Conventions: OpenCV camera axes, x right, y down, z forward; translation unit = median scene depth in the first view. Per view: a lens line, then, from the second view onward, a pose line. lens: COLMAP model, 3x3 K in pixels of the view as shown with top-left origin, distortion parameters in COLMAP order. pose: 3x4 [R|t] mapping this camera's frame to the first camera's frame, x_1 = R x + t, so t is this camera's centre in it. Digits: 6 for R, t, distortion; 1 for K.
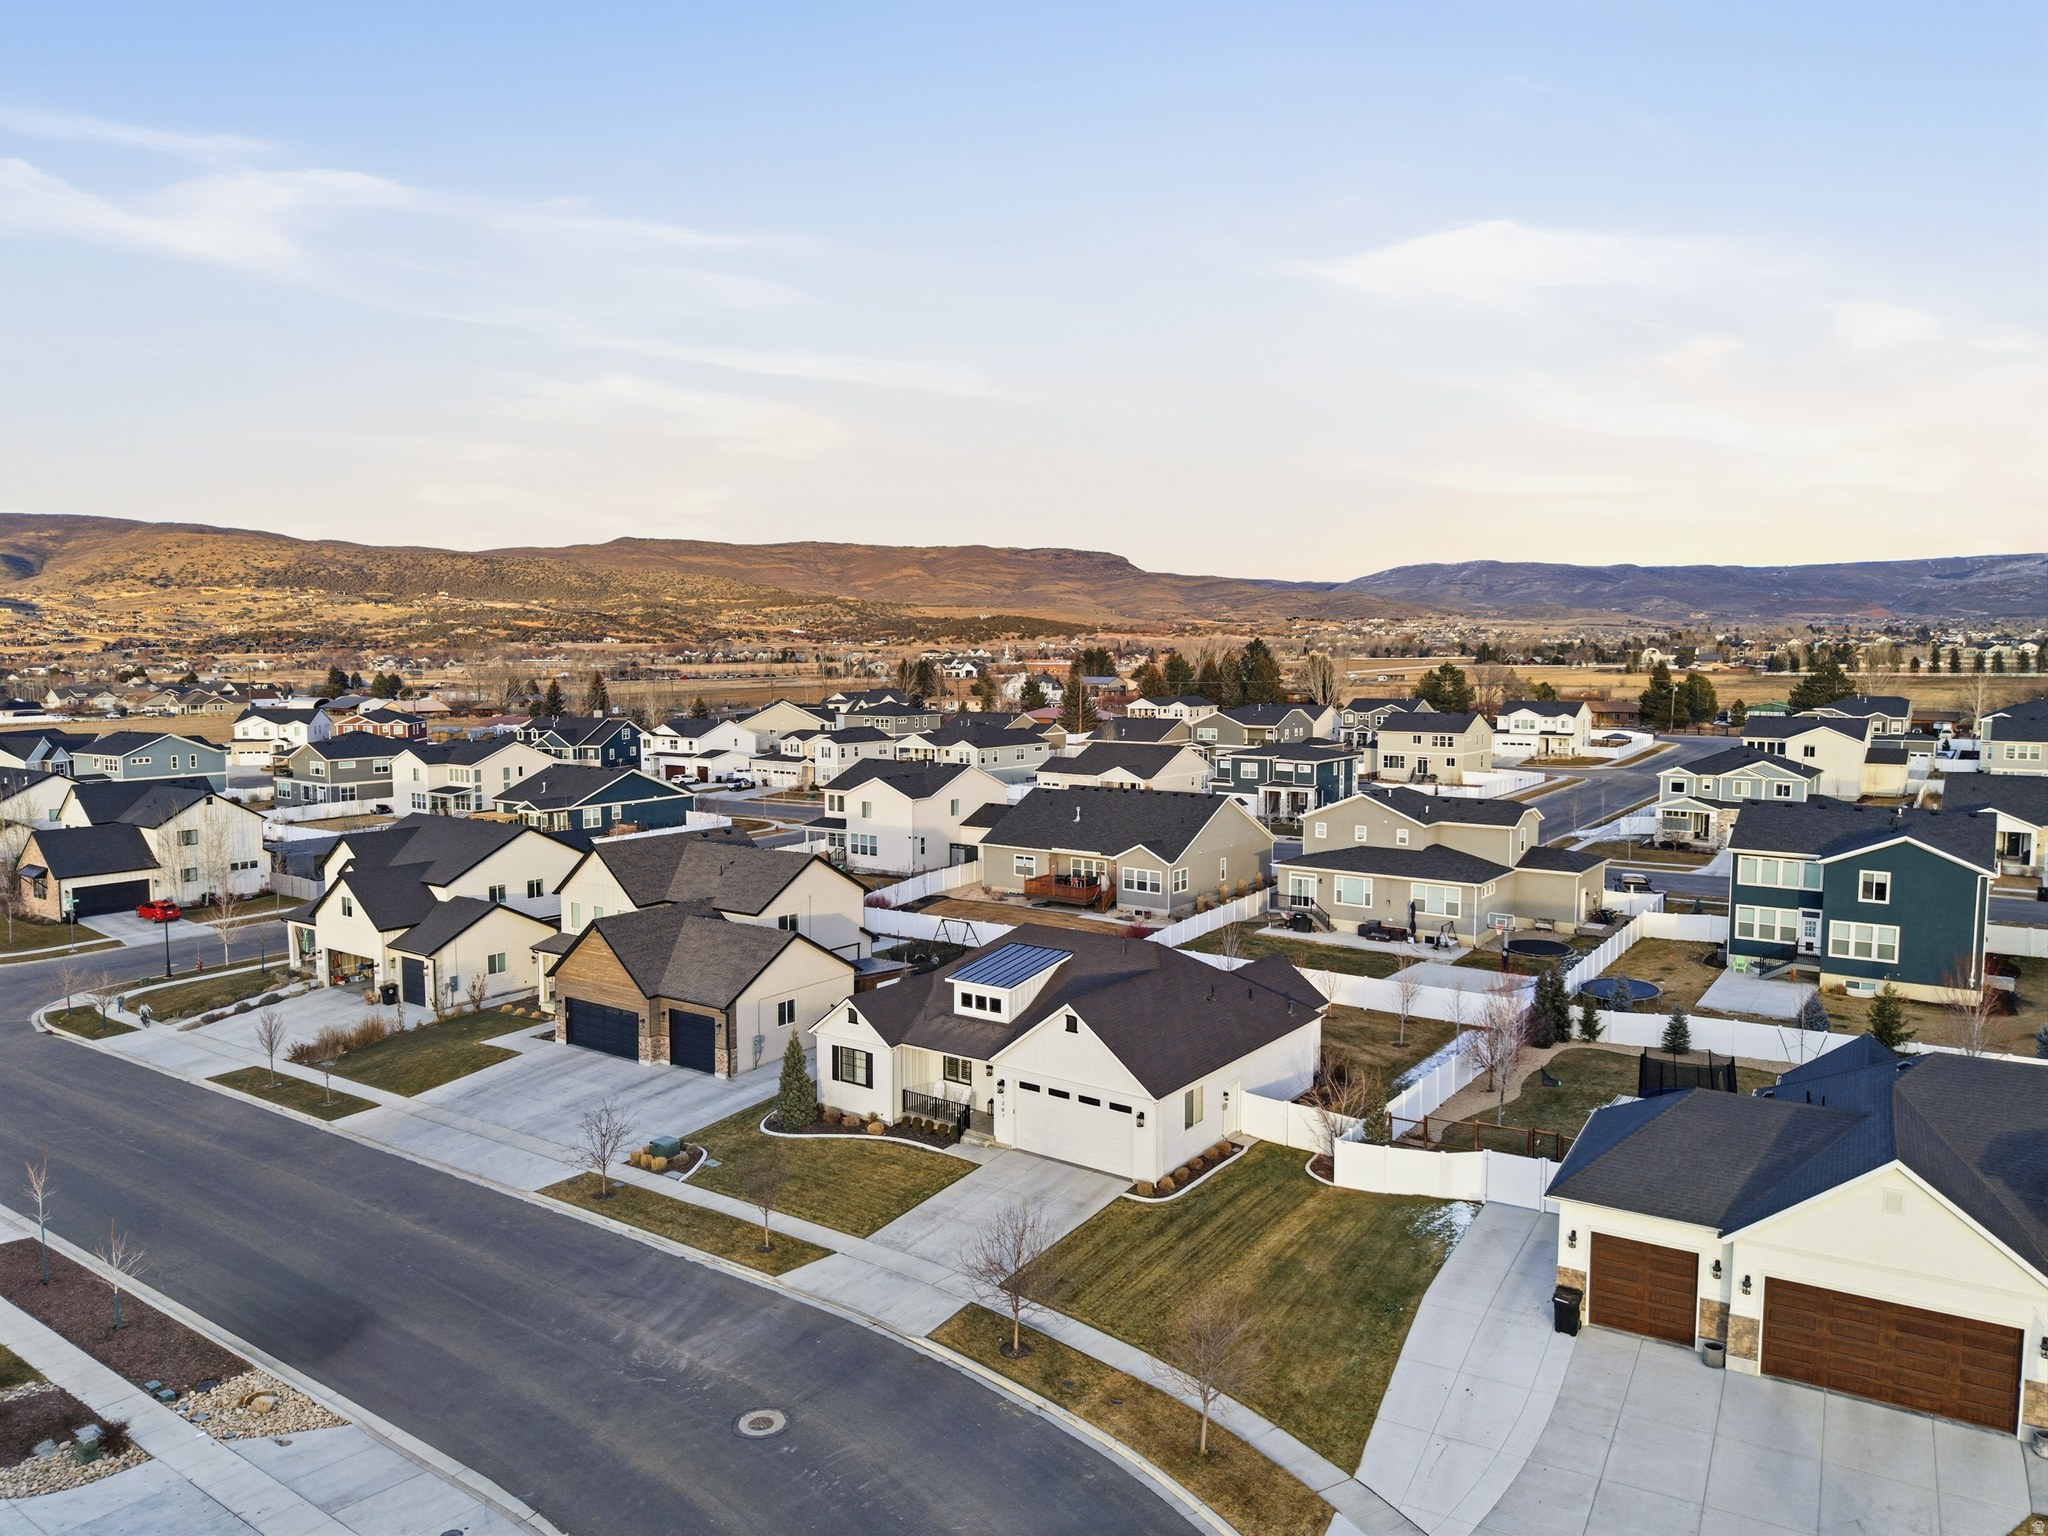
lens RADIAL K [[1342.3, 0, 1025.4], [0, 1342.3, 759.0], [0, 0, 1]] dist [0.007543, -0.011051]
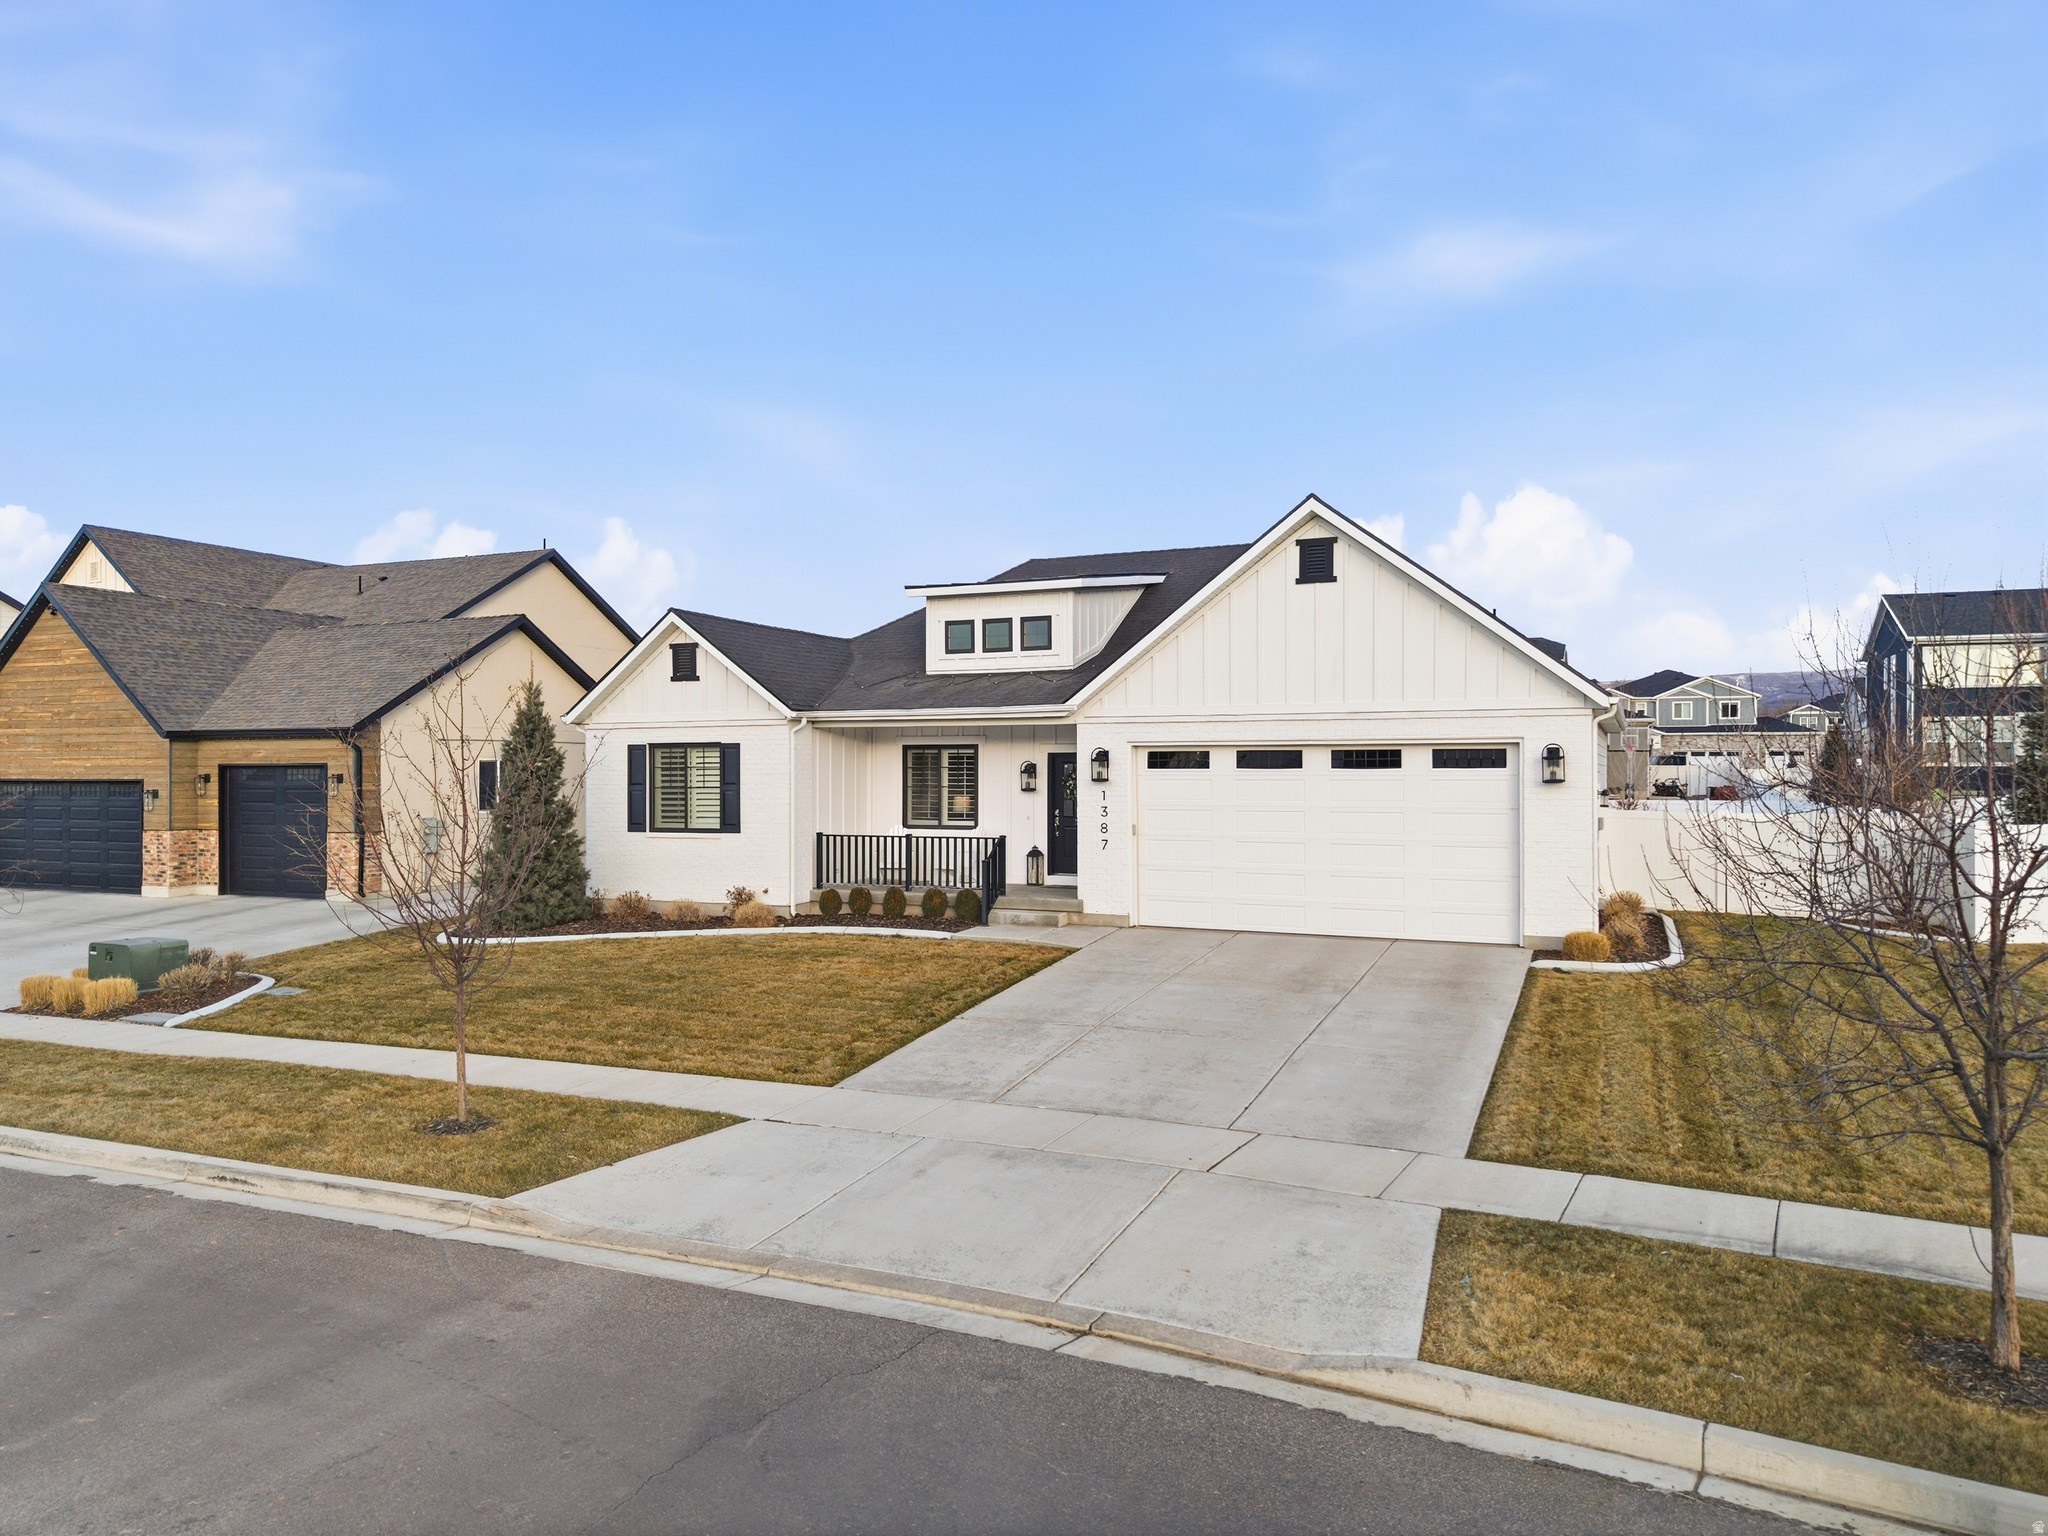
lens RADIAL K [[1342.3, 0, 1029.6], [0, 1342.3, 776.0], [0, 0, 1]] dist [0.007543, -0.011051]
pose [[0.976000, 0.004595, 0.217720, -0.114620], [0.010677, 0.997565, -0.068919, 0.254048], [-0.217506, 0.069589, 0.973575, 0.580652]]
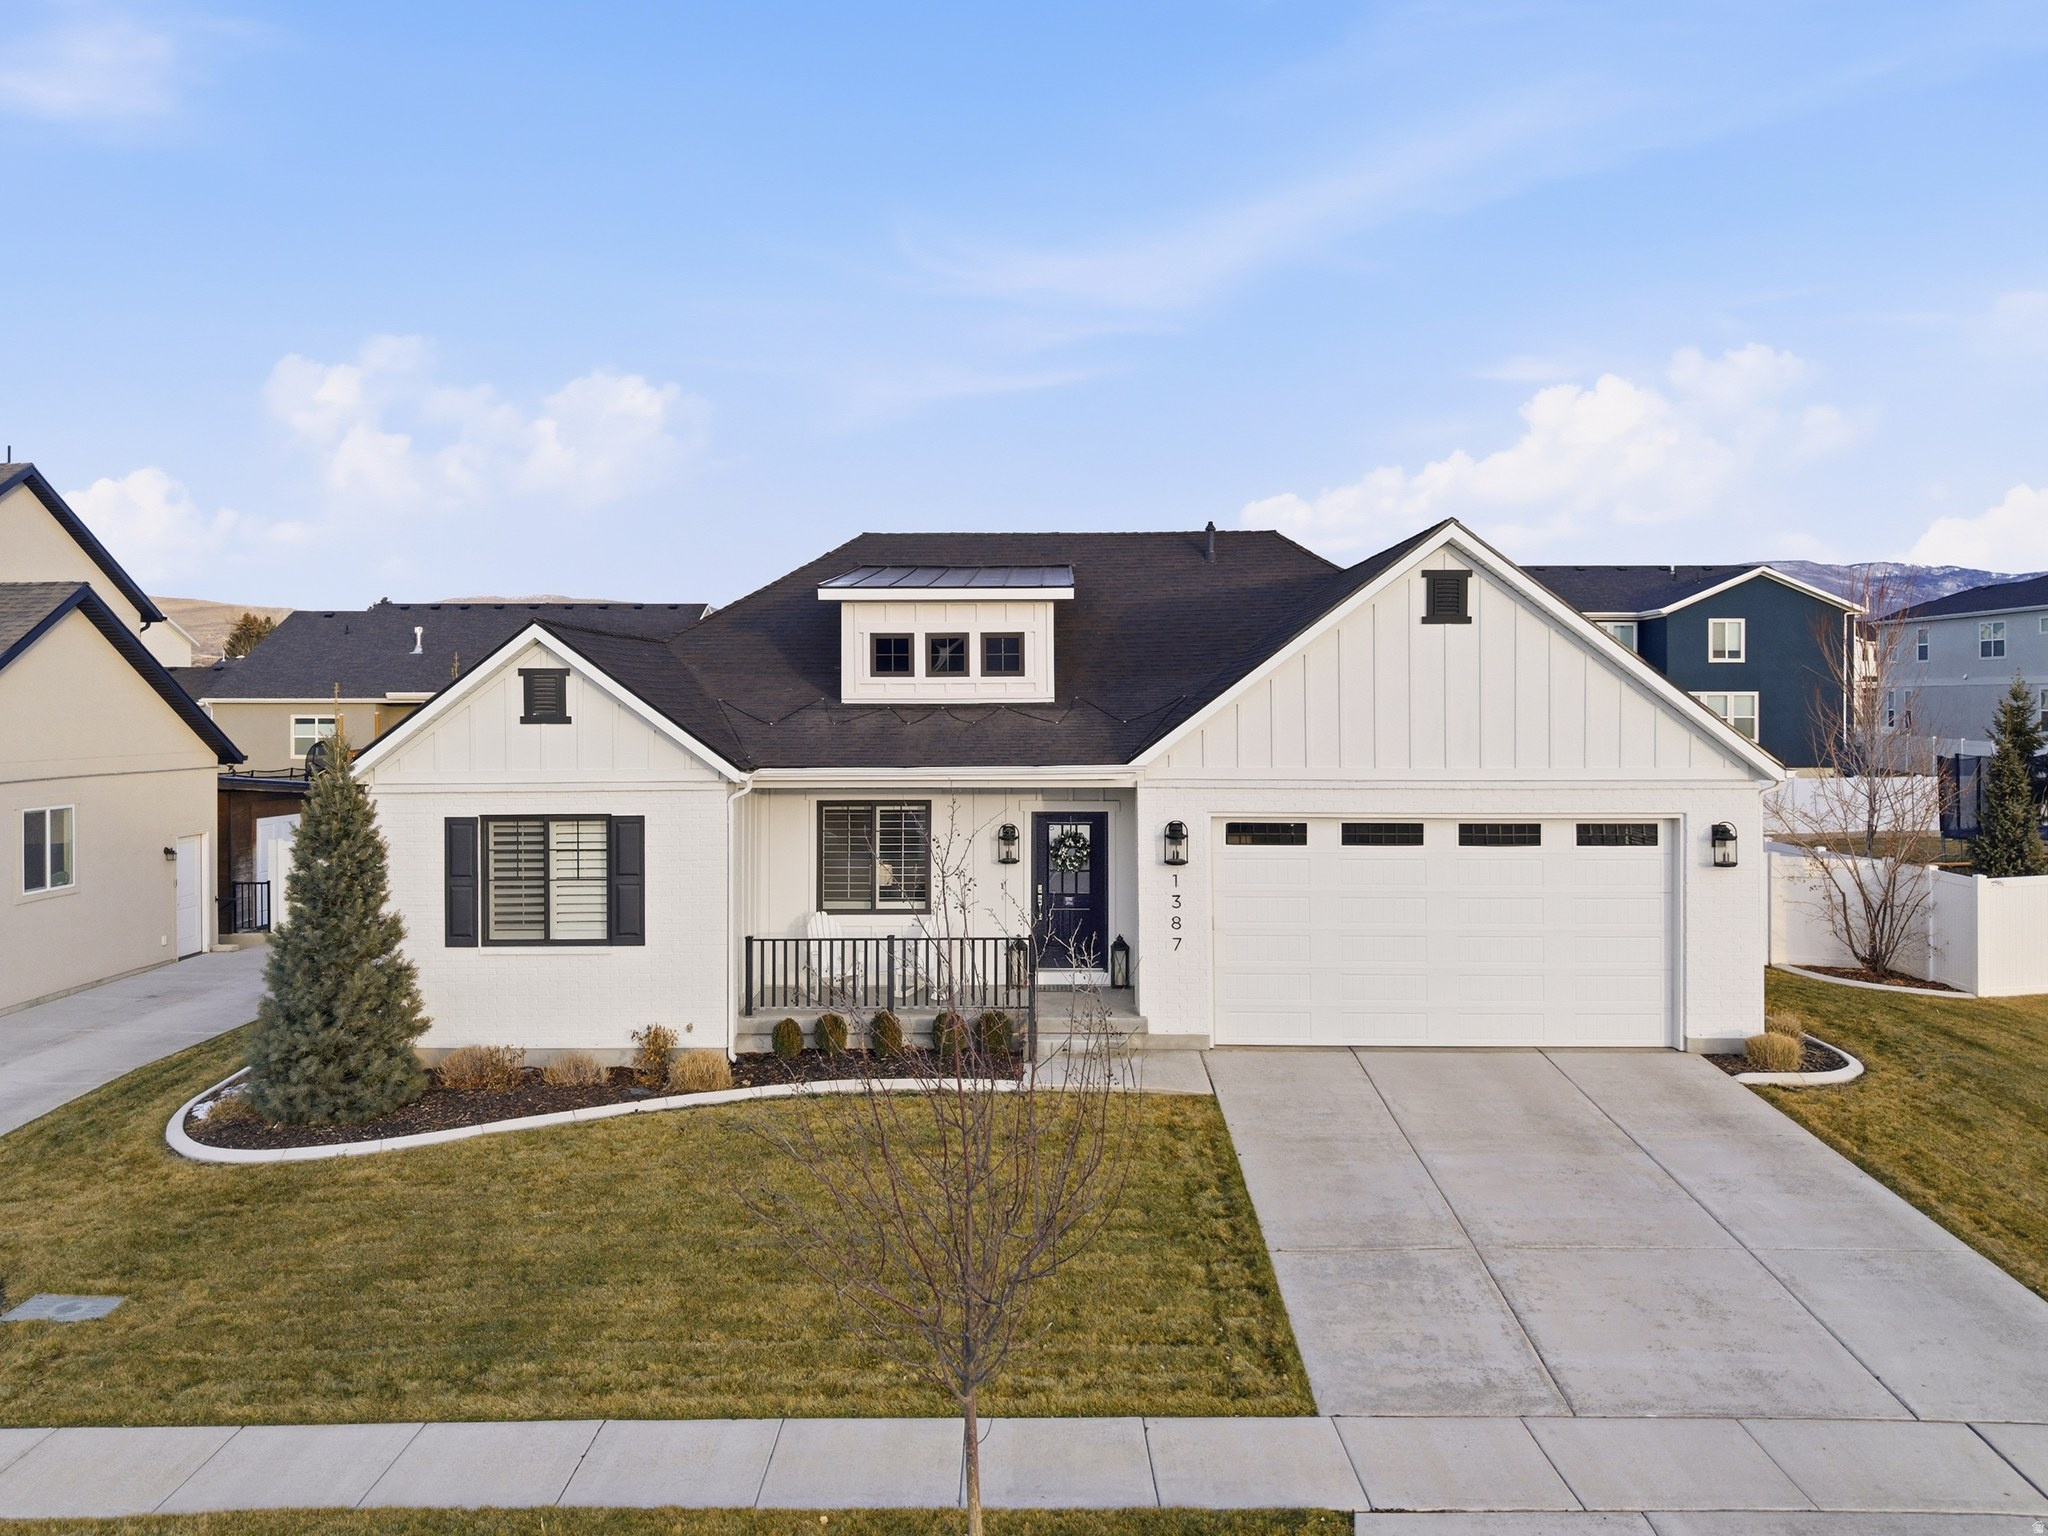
lens RADIAL K [[1561.9, 0, 1040.2], [0, 1561.9, 720.4], [0, 0, 1]] dist [-0.029603, -0.004002]
pose [[0.810998, -0.002076, 0.585045, -0.232259], [0.038134, 0.998055, -0.049320, 0.215436], [-0.583804, 0.062308, 0.809500, 0.679468]]
